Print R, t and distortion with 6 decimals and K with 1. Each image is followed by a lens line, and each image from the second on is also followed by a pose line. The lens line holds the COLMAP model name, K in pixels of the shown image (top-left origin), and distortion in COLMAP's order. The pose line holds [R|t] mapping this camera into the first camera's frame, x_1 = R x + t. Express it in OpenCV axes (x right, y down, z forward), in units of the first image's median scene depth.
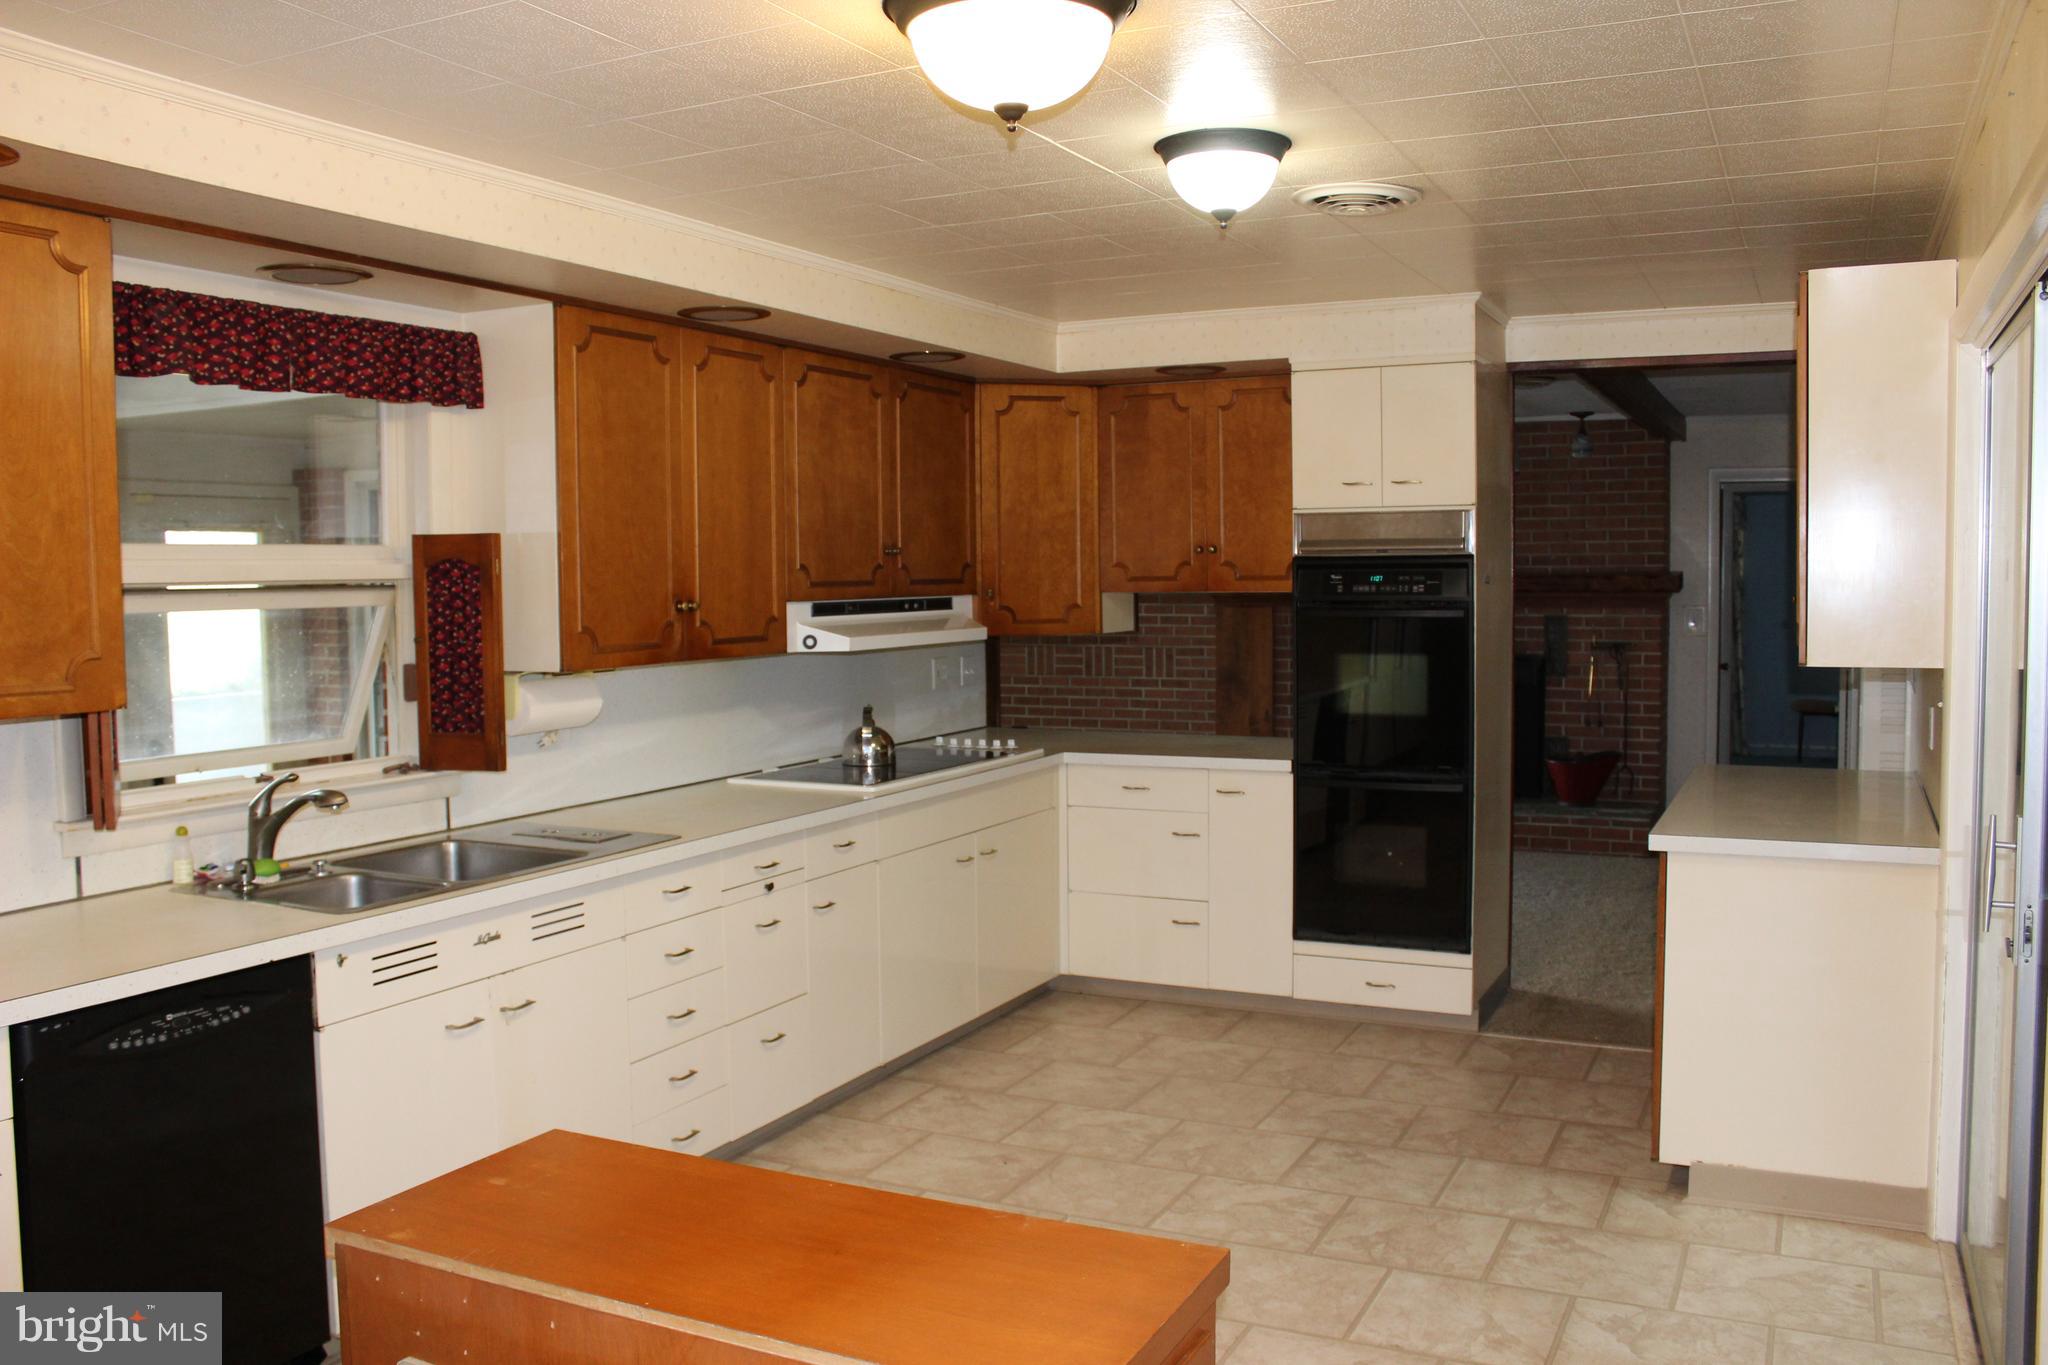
lens RADIAL K [[1692.5, 0, 993.0], [0, 1692.5, 686.2], [0, 0, 1]] dist [-0.161085, 0.141475]
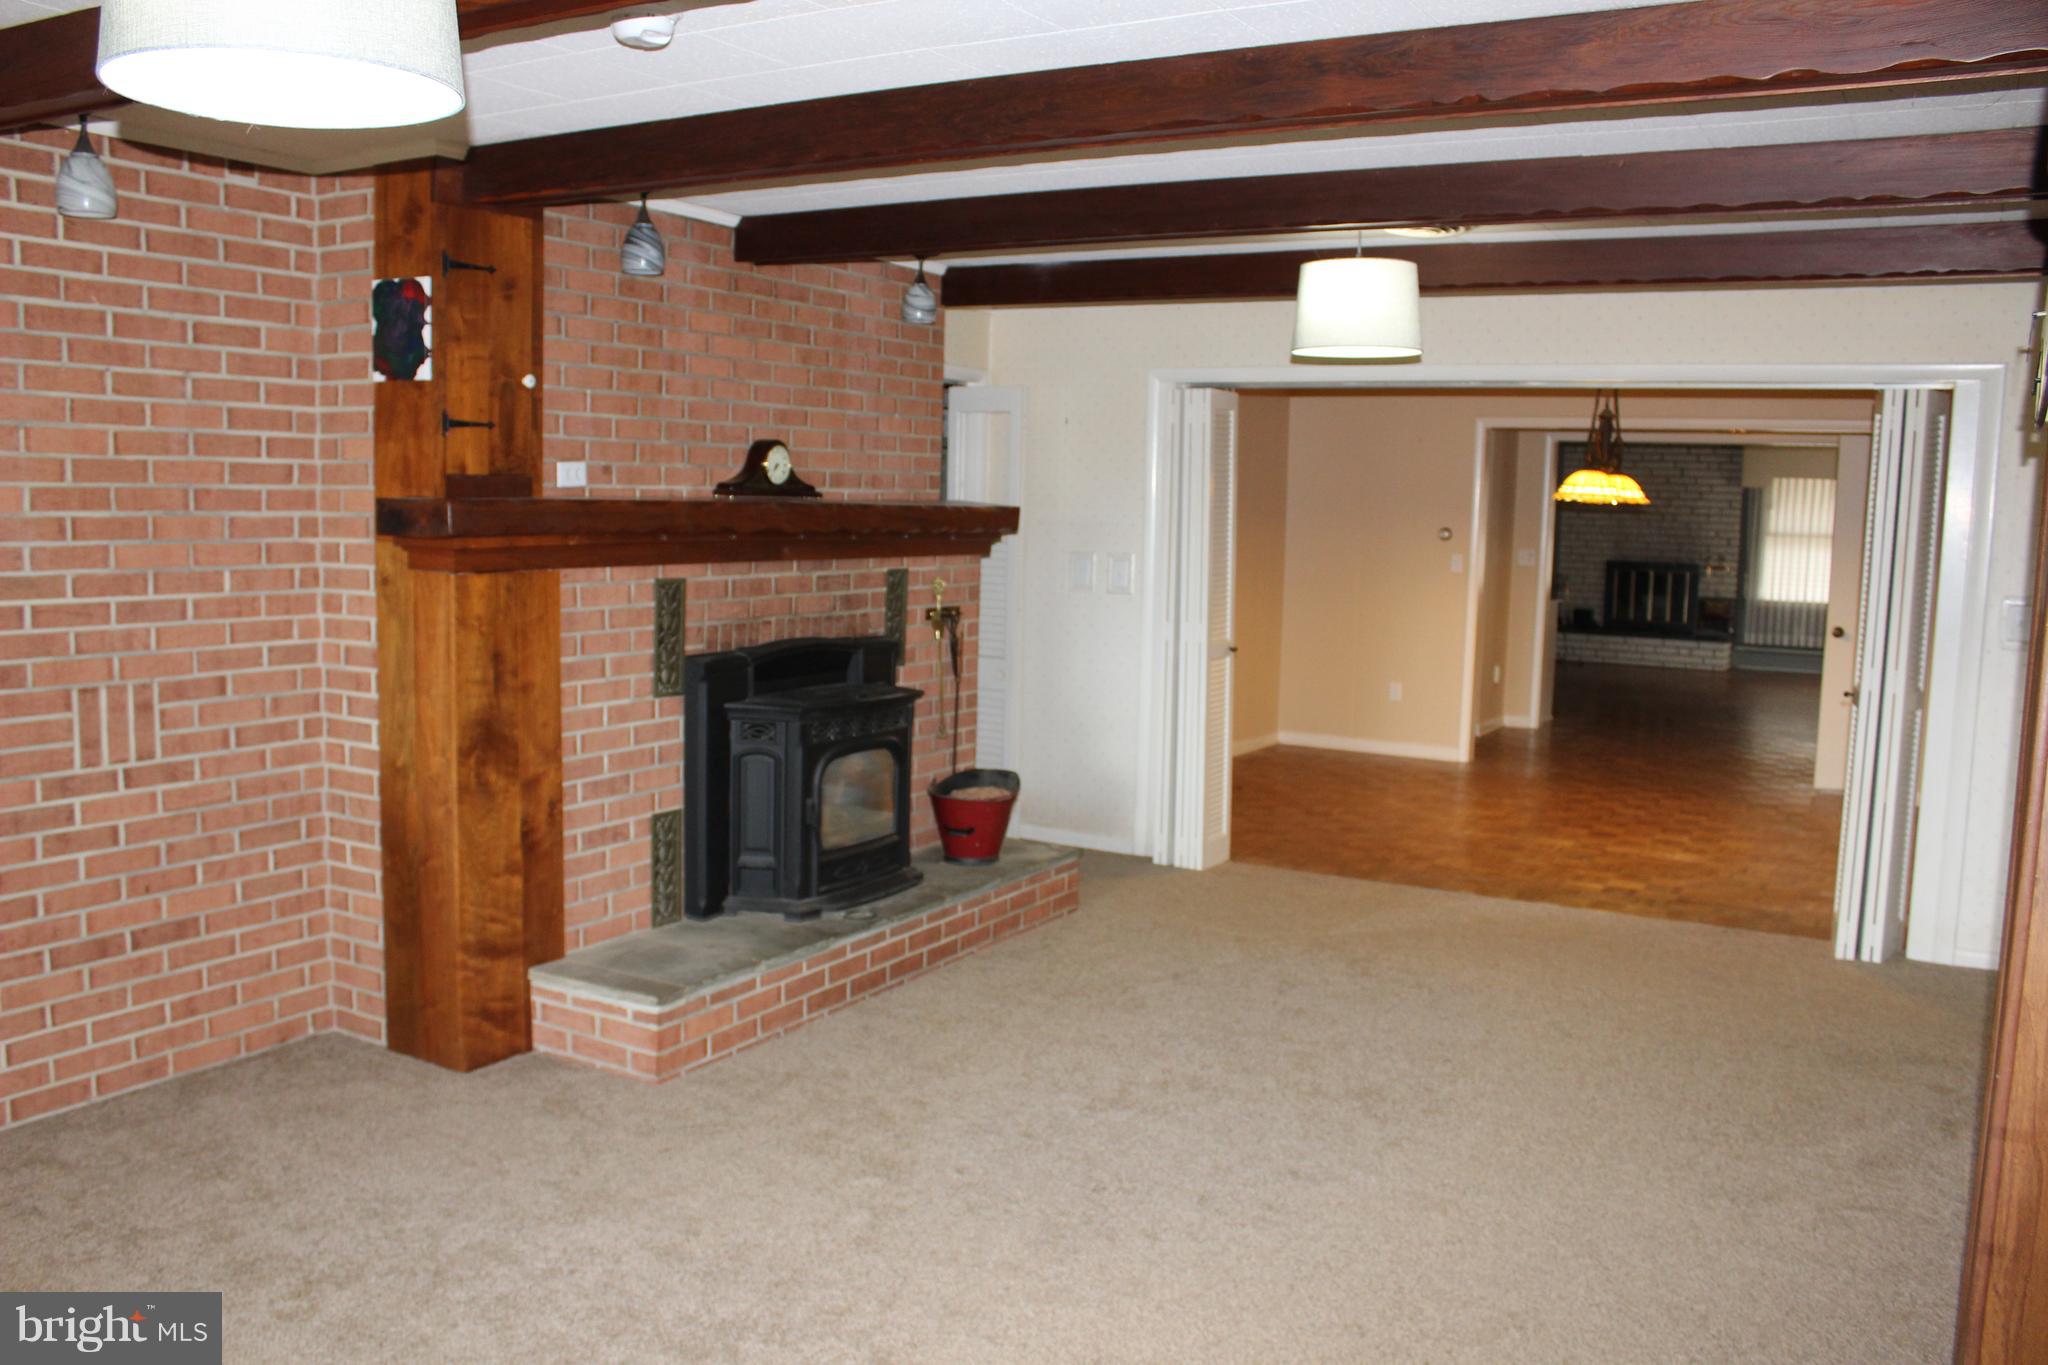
lens RADIAL K [[1692.5, 0, 993.0], [0, 1692.5, 686.2], [0, 0, 1]] dist [-0.161085, 0.141475]
pose [[0.068159, -0.100339, 0.992616, -0.290402], [0.040192, 0.994398, 0.097759, -0.058789], [-0.996865, 0.033232, 0.071810, 0.906106]]
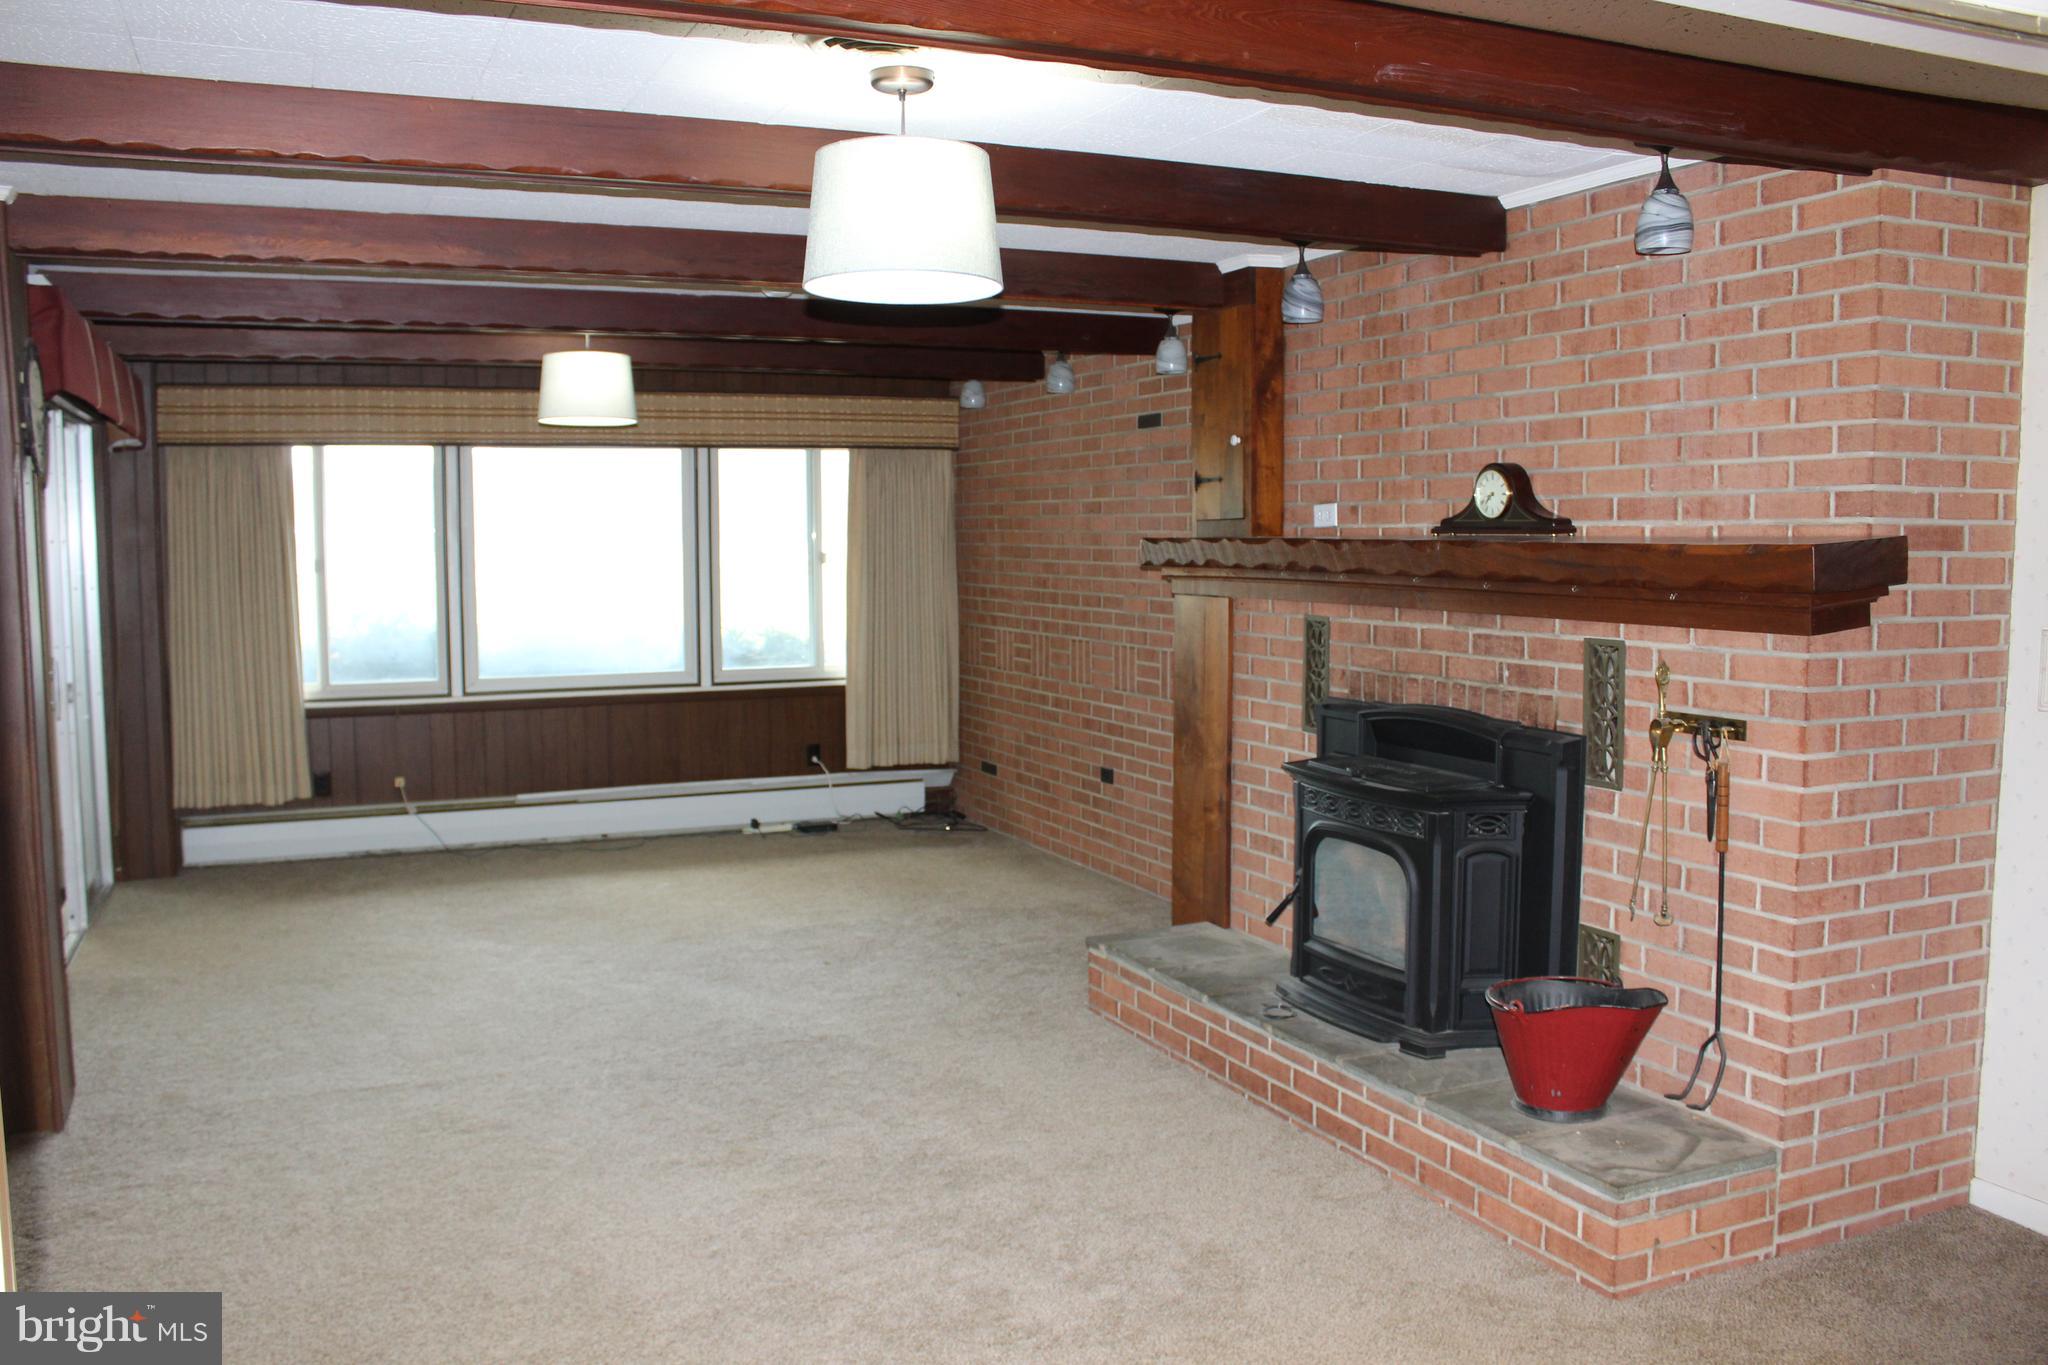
lens RADIAL K [[1692.5, 0, 993.0], [0, 1692.5, 686.2], [0, 0, 1]] dist [-0.161085, 0.141475]
pose [[0.767030, 0.063206, -0.638491, 0.478657], [-0.045021, 0.997985, 0.044709, -0.042232], [0.640030, -0.005547, 0.768330, 0.576364]]
